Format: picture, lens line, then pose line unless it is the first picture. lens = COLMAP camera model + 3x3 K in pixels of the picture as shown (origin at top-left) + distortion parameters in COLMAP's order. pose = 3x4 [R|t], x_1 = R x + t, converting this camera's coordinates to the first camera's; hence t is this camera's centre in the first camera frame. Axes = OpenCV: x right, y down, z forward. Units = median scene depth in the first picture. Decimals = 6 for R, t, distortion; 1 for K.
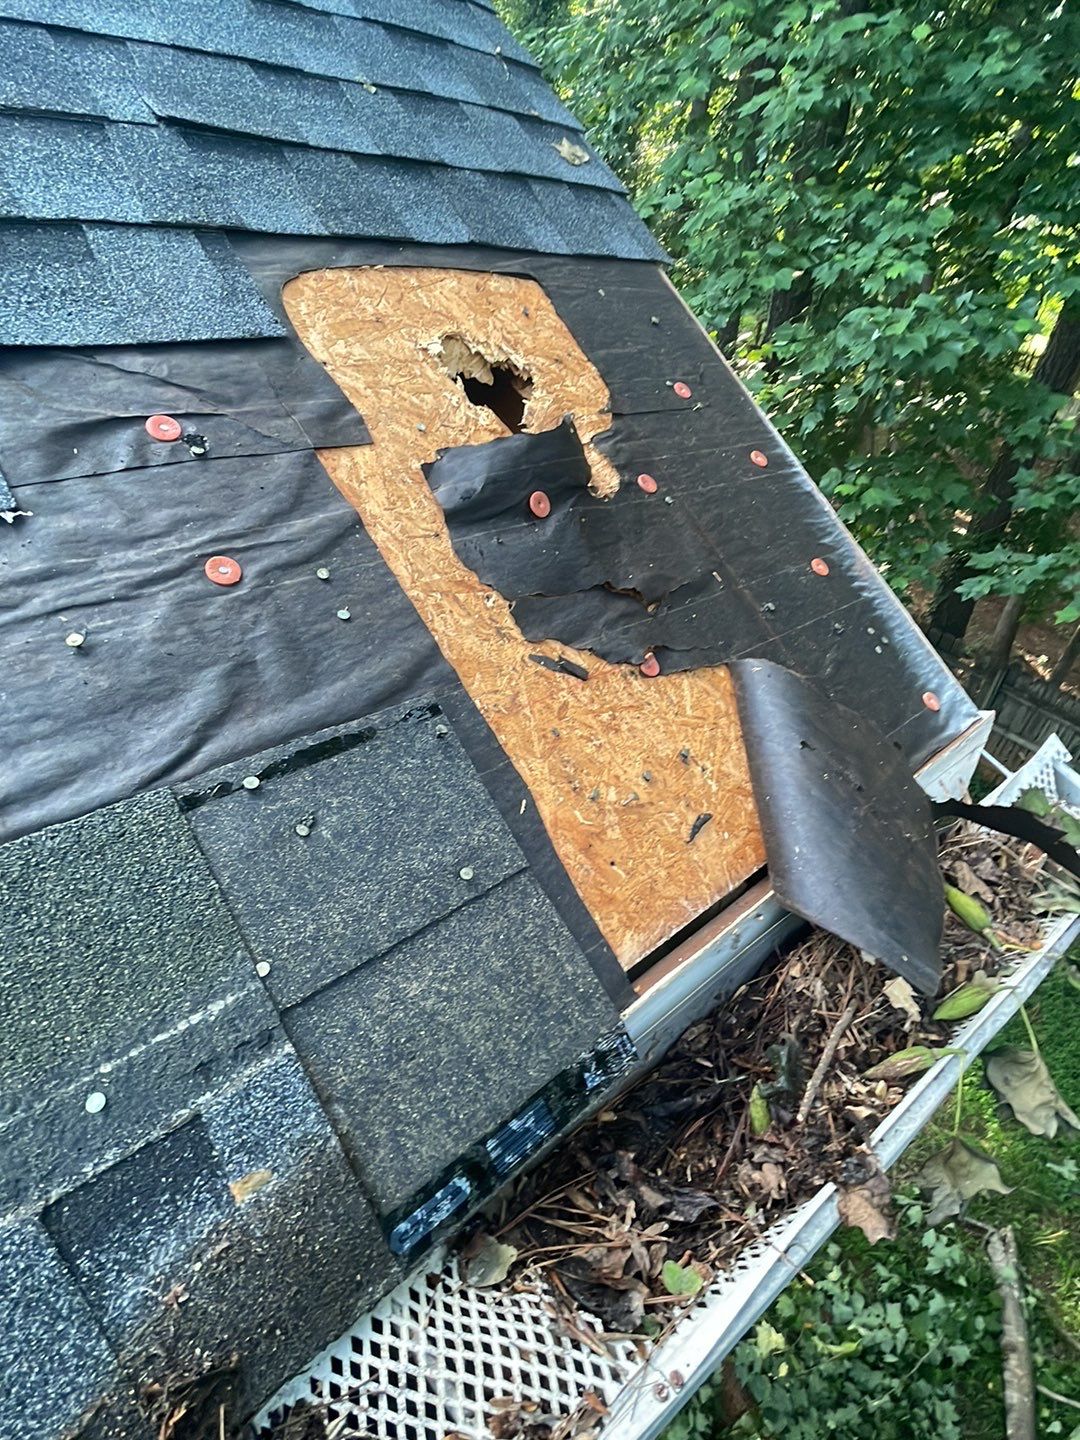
lens RADIAL K [[787.8, 0, 534.7], [0, 787.8, 712.0], [0, 0, 1]] dist [0.033650, -0.028975]
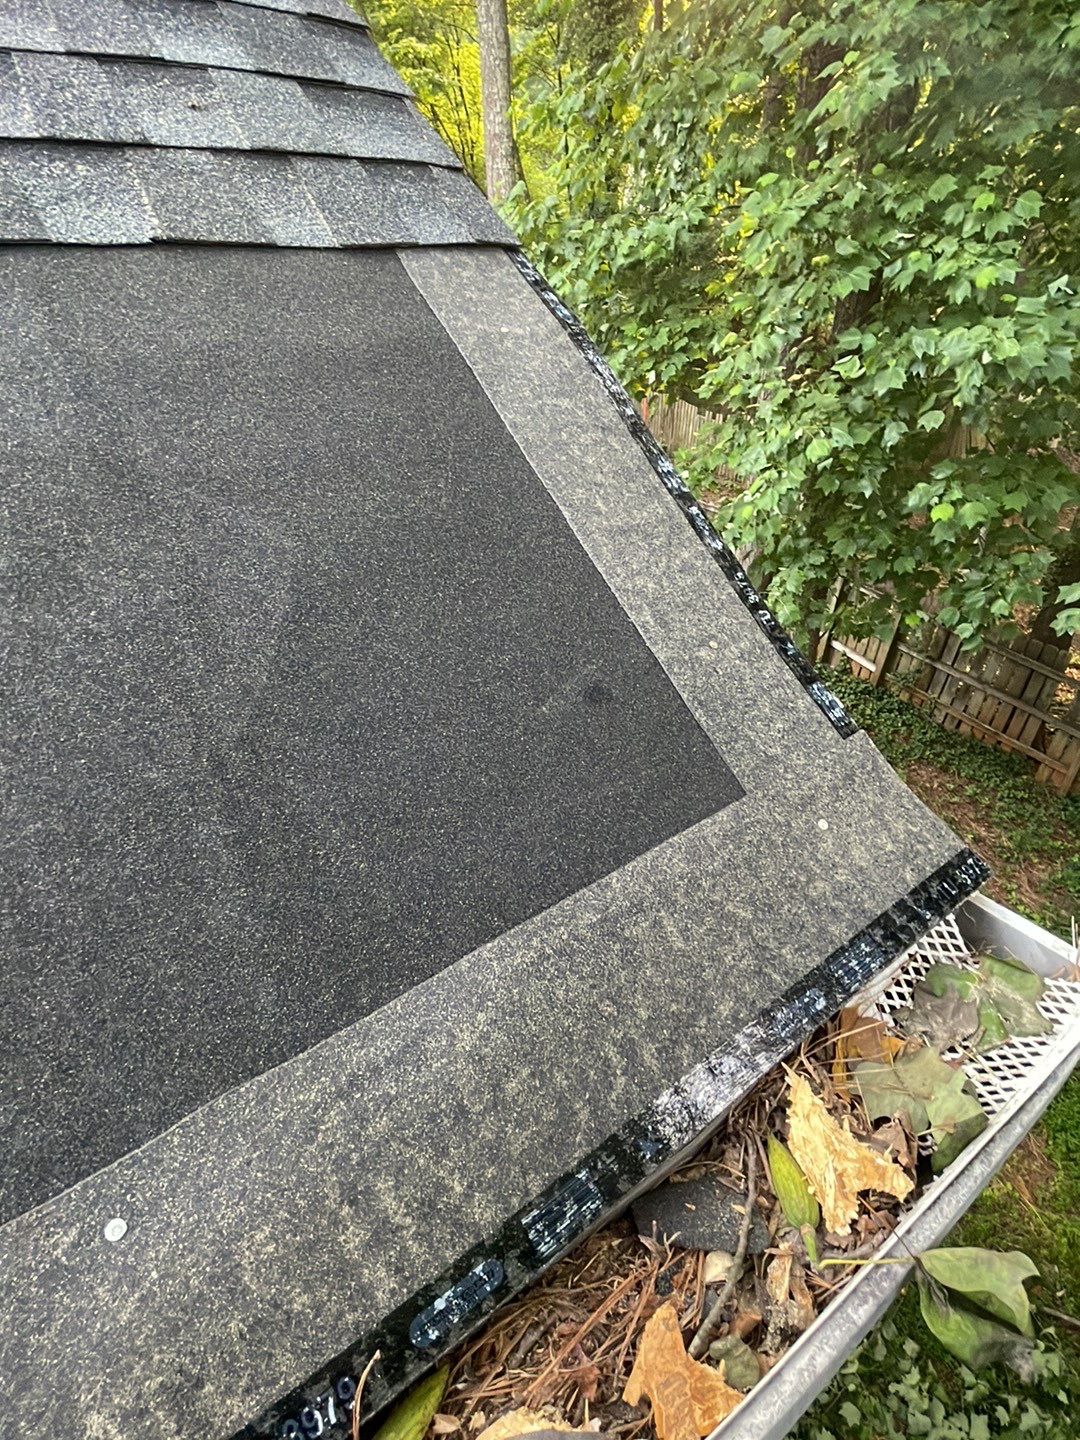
lens RADIAL K [[782.1, 0, 540.0], [0, 782.1, 720.0], [0, 0, 1]] dist [0.031073, -0.026540]
pose [[0.993379, -0.017148, -0.113597, 0.080272], [0.016091, 0.999818, -0.010211, -0.030608], [0.113752, 0.008315, 0.993474, 0.072978]]
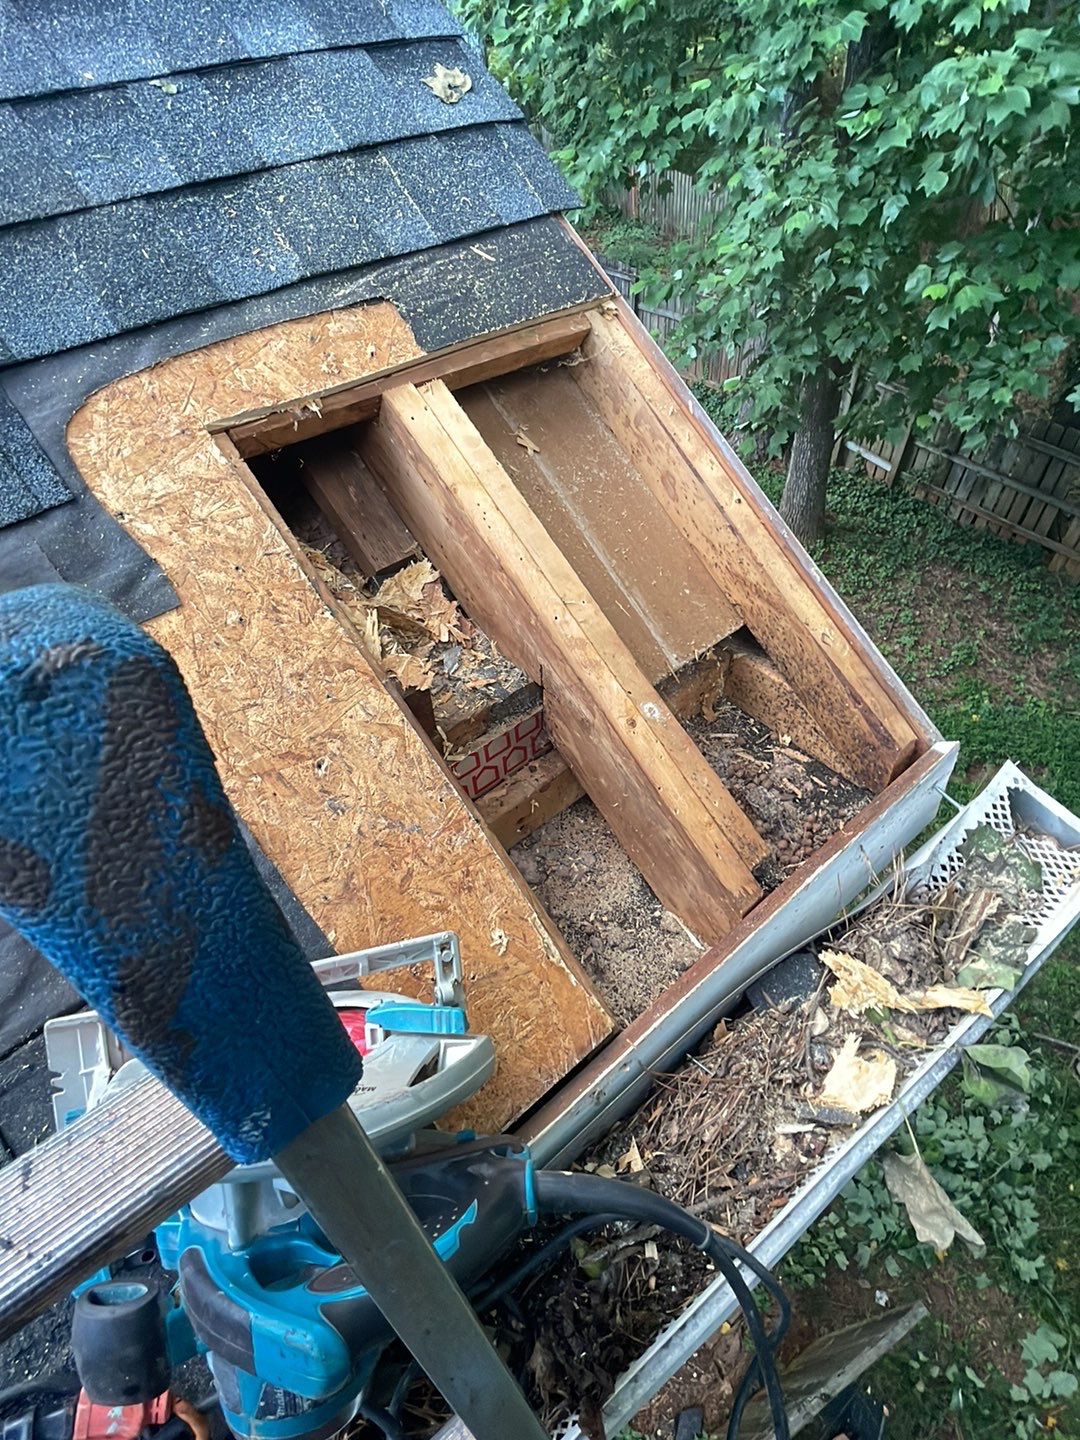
lens RADIAL K [[782.1, 0, 540.0], [0, 782.1, 720.0], [0, 0, 1]] dist [0.031073, -0.026540]
pose [[0.987765, -0.077949, -0.135069, 0.057945], [0.105465, 0.971915, 0.210377, -0.063939], [0.114877, -0.222048, 0.968245, 0.022623]]
